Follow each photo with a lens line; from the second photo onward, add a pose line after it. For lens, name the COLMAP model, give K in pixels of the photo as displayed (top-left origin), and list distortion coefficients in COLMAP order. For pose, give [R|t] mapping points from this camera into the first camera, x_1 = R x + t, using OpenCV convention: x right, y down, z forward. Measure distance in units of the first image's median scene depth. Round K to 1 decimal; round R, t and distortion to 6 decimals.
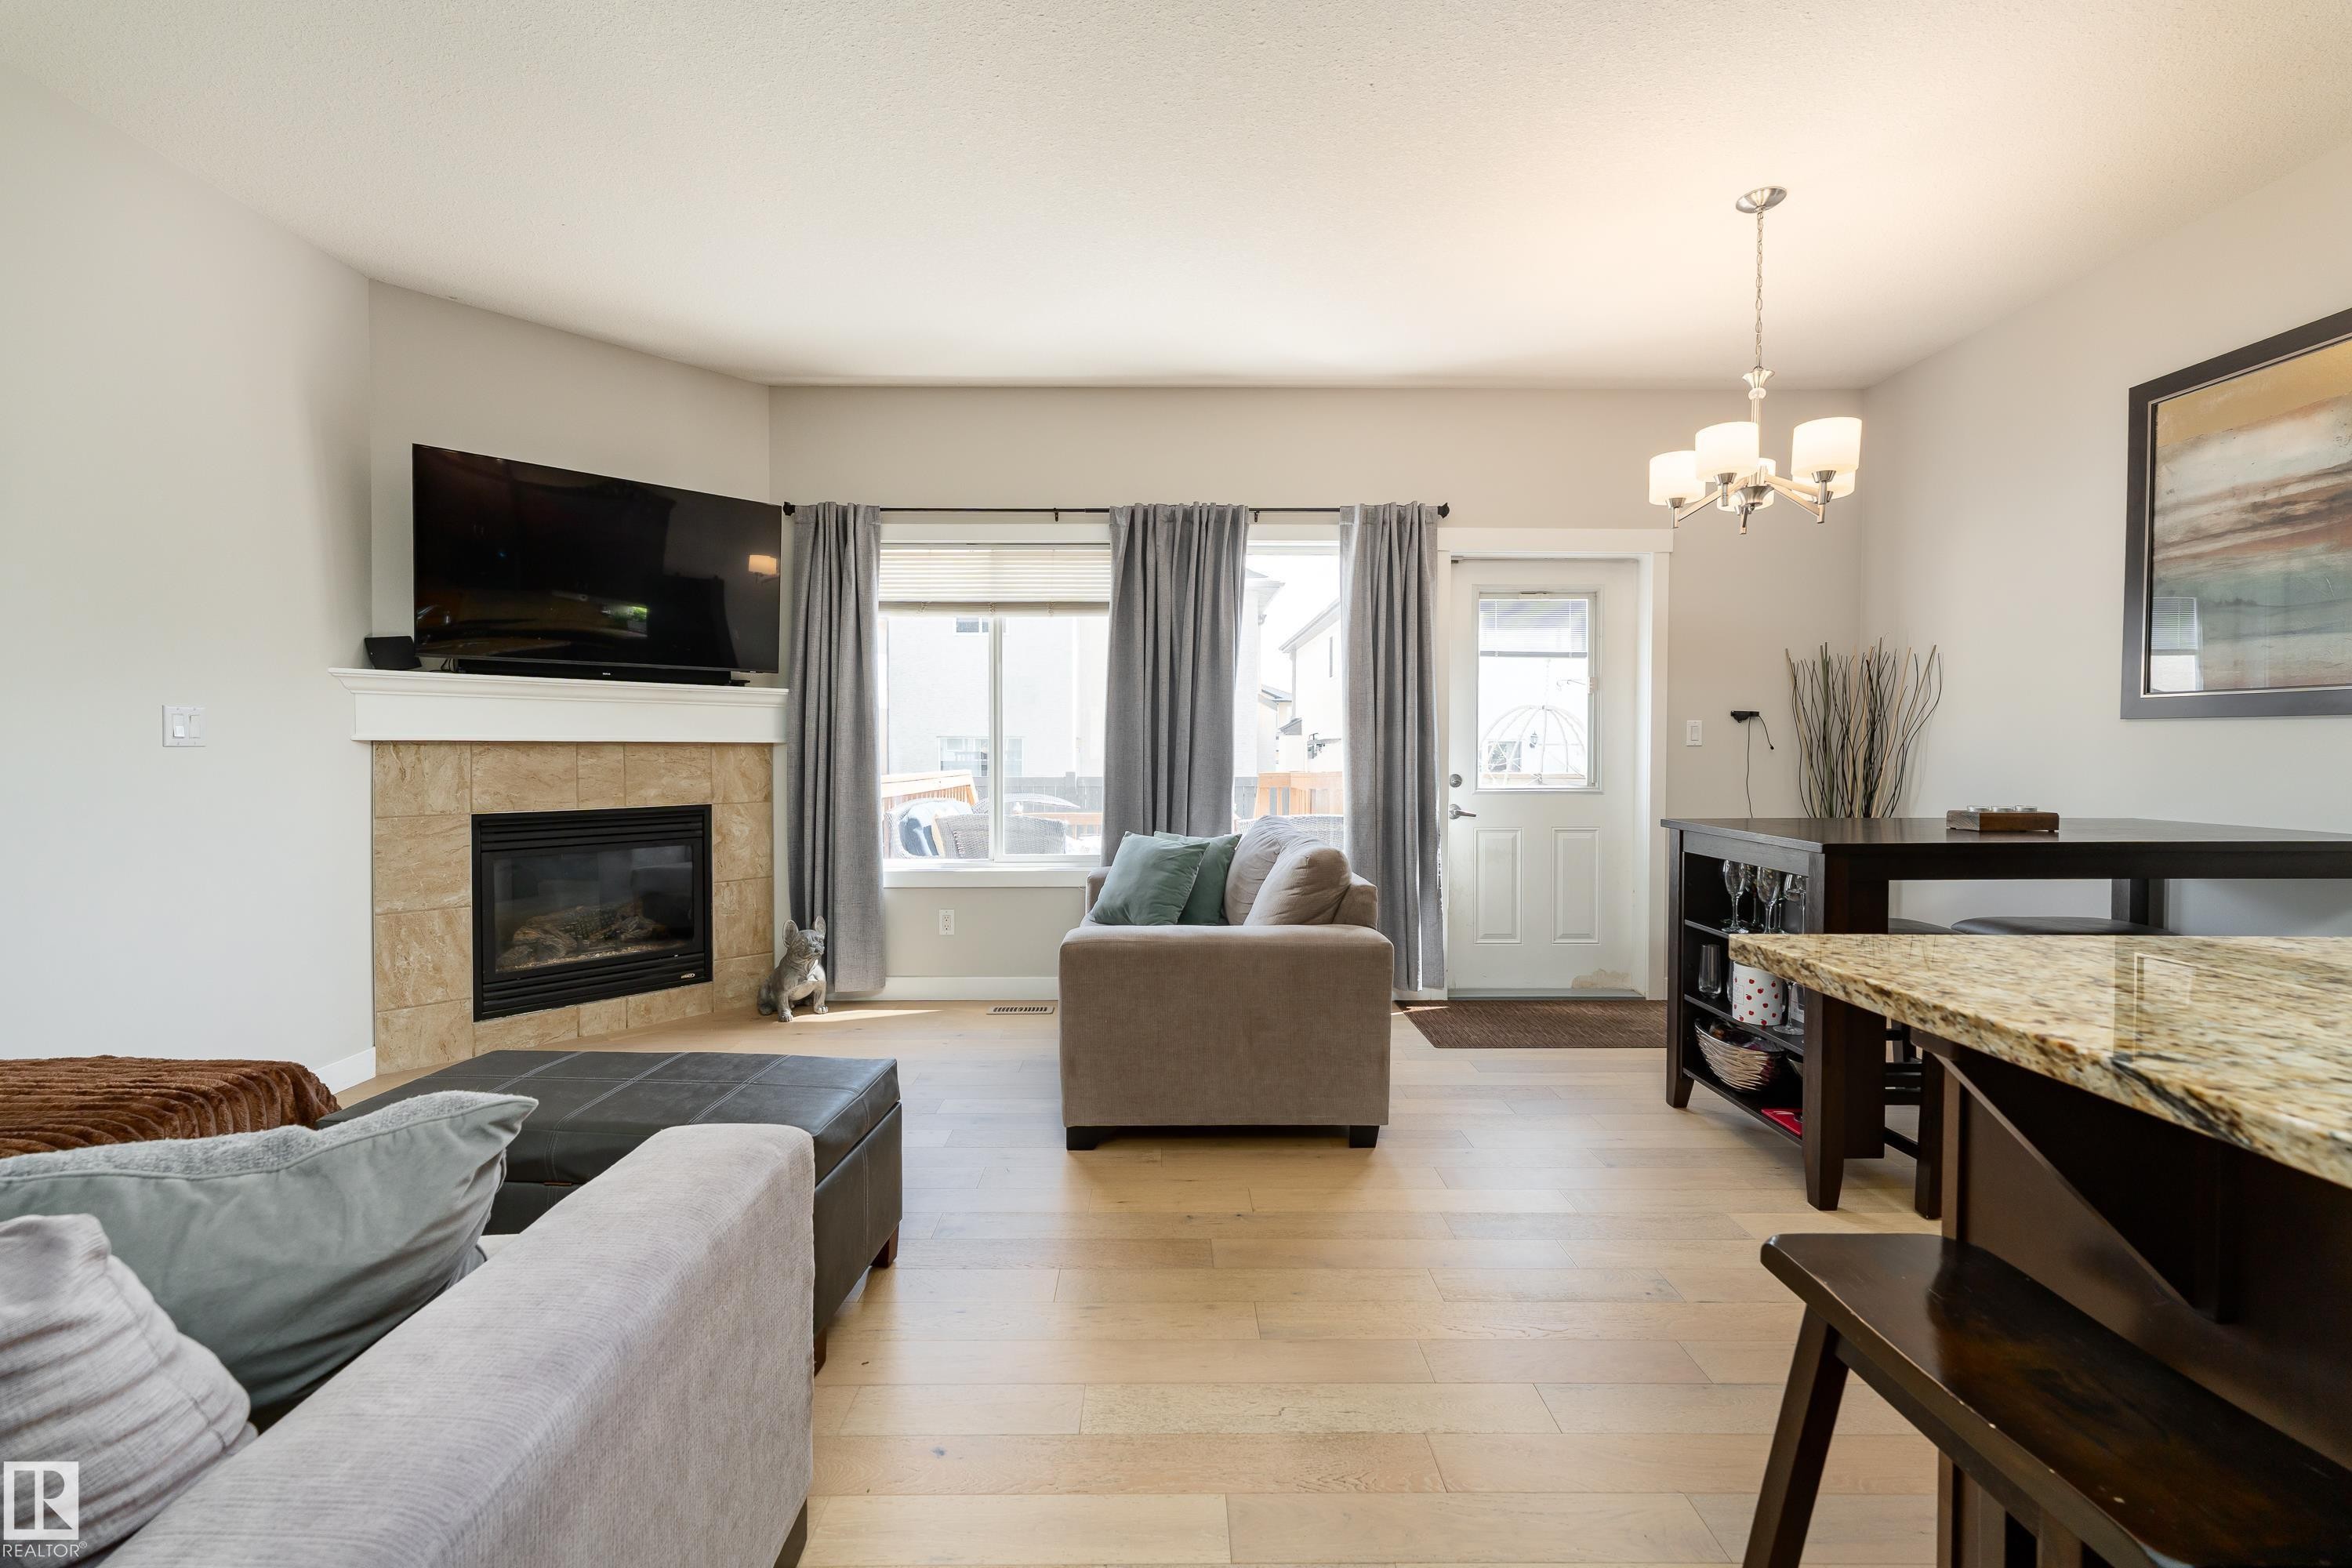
lens RADIAL K [[967.6, 0, 1166.3], [0, 967.6, 766.3], [0, 0, 1]] dist [0.001627, 0.000978]
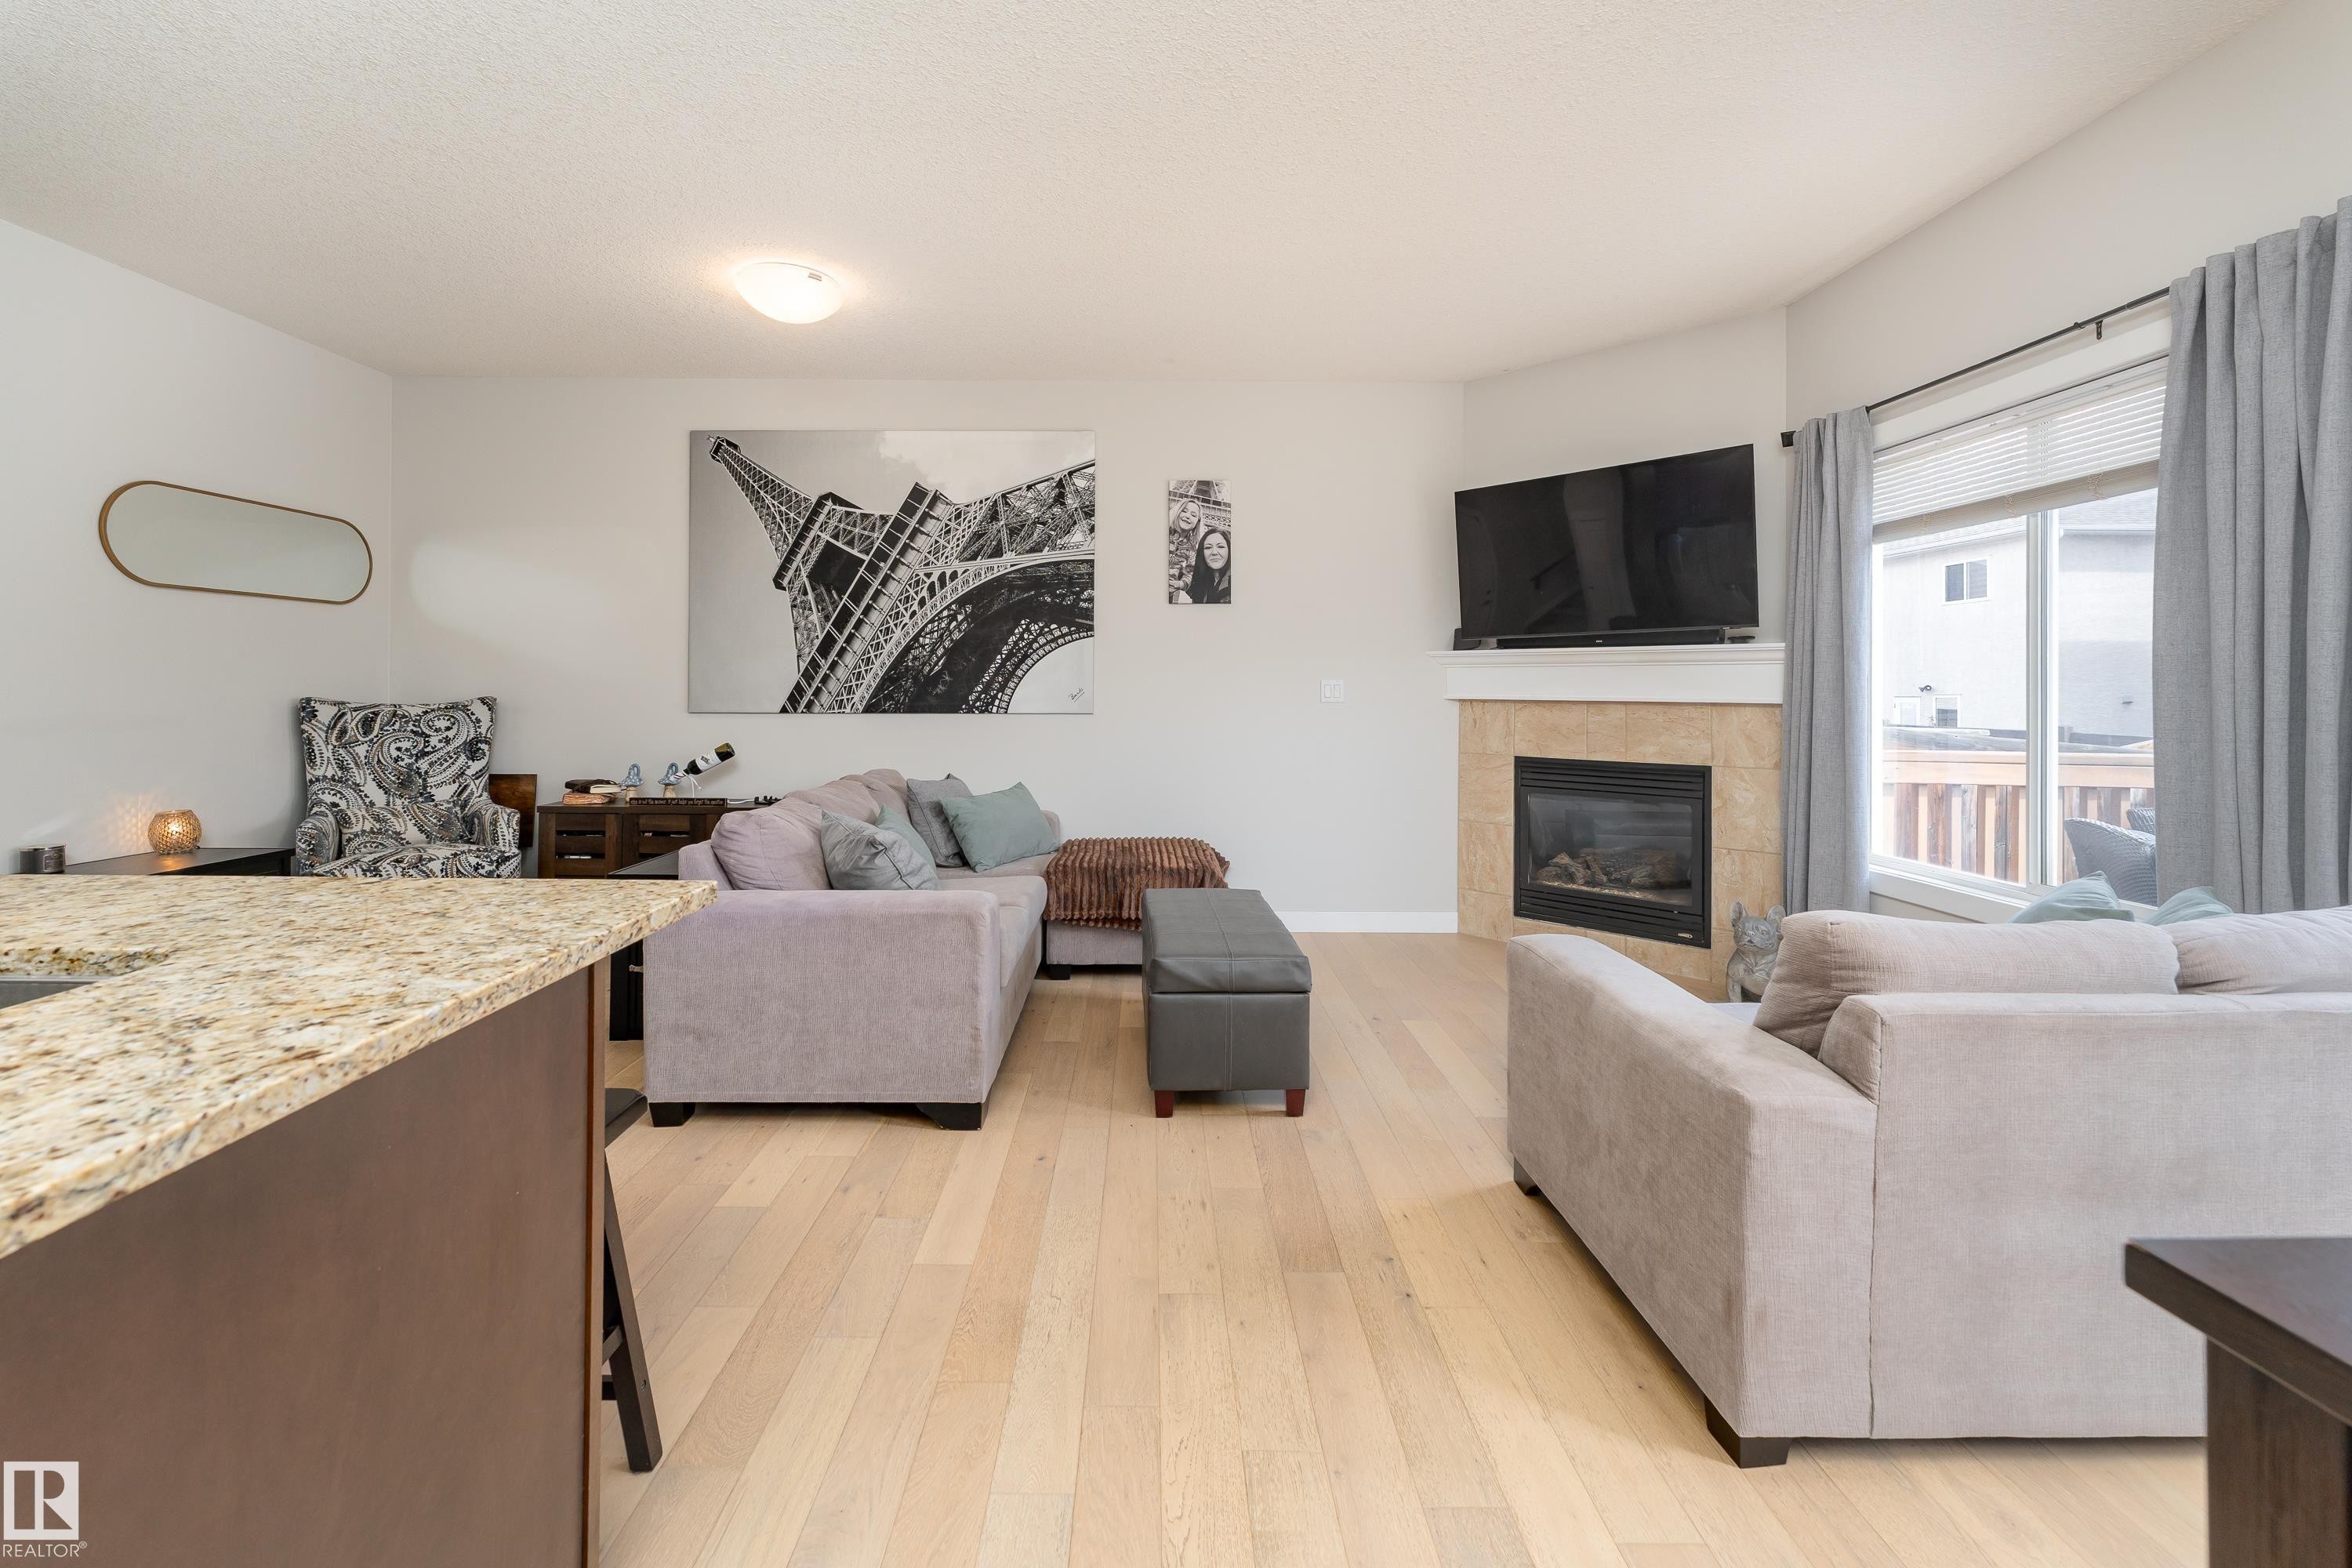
lens RADIAL K [[967.6, 0, 1147.8], [0, 967.6, 682.8], [0, 0, 1]] dist [0.001627, 0.000978]
pose [[-0.016767, -0.009858, -0.999811, 0.587857], [-0.024407, 0.999657, -0.009447, -0.024480], [0.999561, 0.024244, -0.017002, 0.514536]]
